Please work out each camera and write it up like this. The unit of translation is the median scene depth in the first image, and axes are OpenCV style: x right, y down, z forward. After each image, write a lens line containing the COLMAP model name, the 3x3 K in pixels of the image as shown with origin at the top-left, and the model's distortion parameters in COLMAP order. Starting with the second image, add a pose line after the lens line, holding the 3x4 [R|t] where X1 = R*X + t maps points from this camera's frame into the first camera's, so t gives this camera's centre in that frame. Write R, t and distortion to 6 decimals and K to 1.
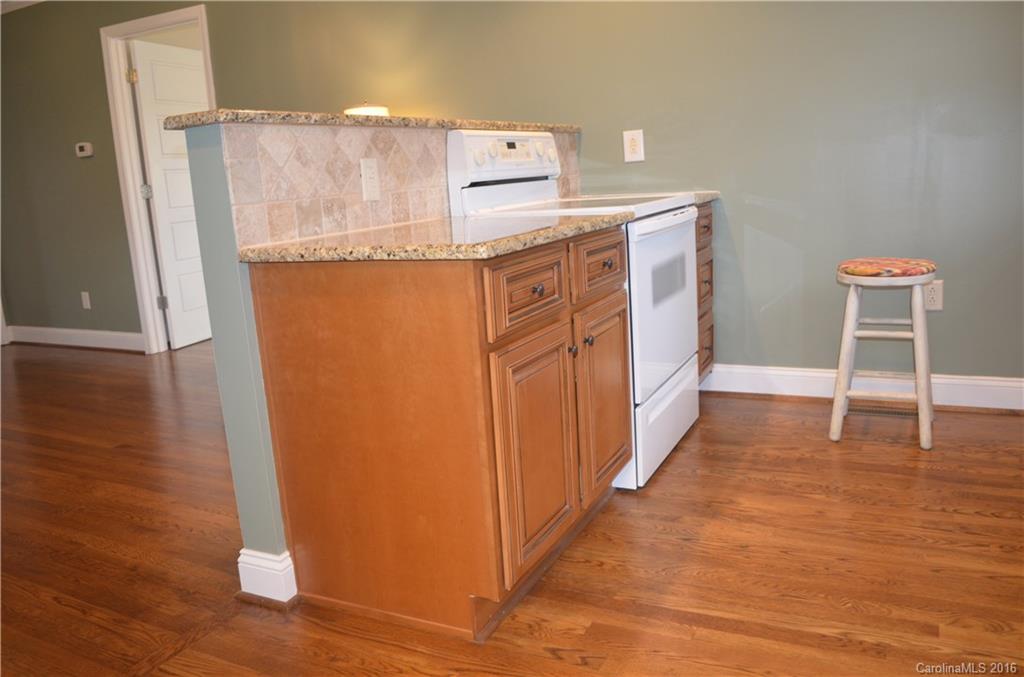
lens RADIAL K [[808.4, 0, 510.1], [0, 808.4, 342.1], [0, 0, 1]] dist [-0.072617, 0.003890]
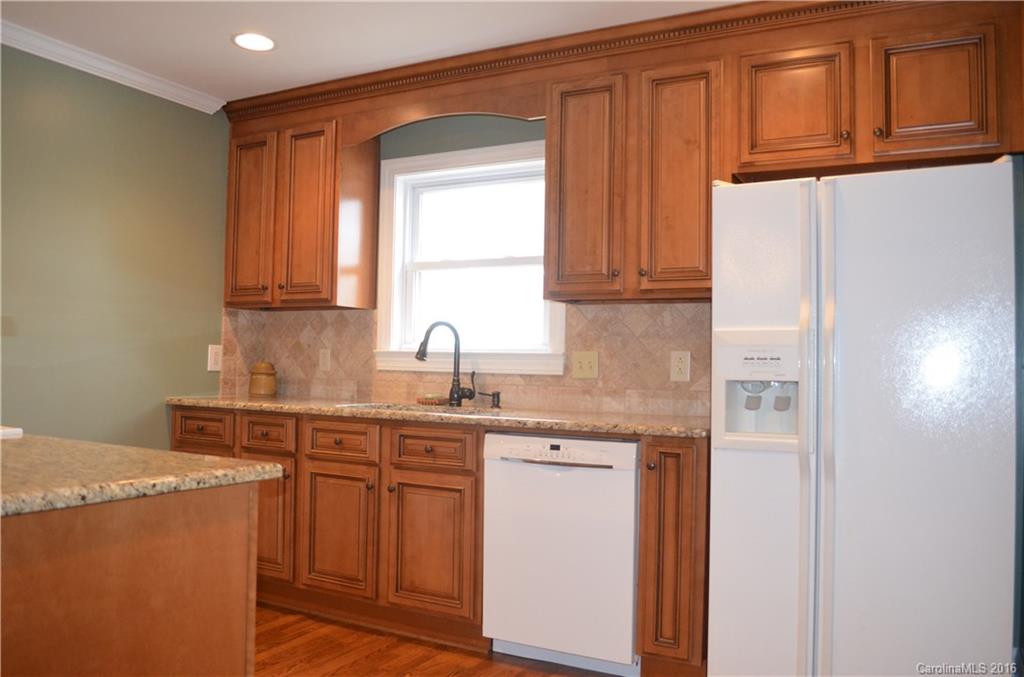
lens RADIAL K [[808.4, 0, 513.3], [0, 808.4, 334.0], [0, 0, 1]] dist [-0.072617, 0.003890]
pose [[0.019519, 0.107077, 0.994059, -0.770685], [0.181367, 0.977374, -0.108841, -0.081711], [-0.983222, 0.182414, -0.000343, 0.466473]]
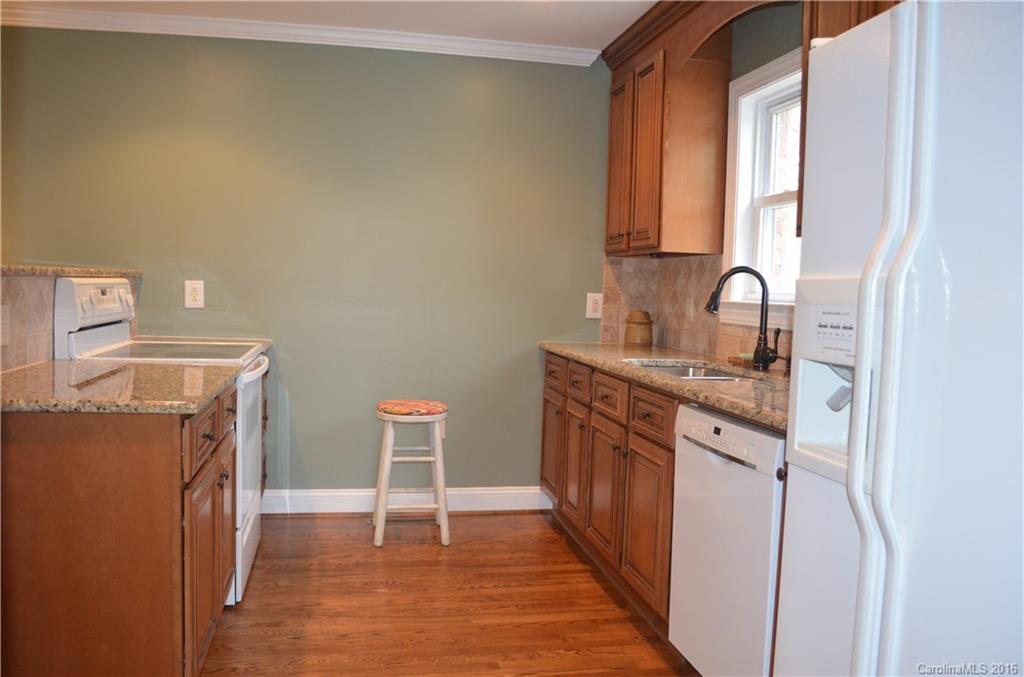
lens RADIAL K [[808.4, 0, 512.7], [0, 808.4, 335.7], [0, 0, 1]] dist [-0.072617, 0.003890]
pose [[0.781176, 0.056367, 0.621761, -0.294277], [0.042058, 0.988902, -0.142492, -0.018680], [-0.622893, 0.137462, 0.770136, -0.183534]]
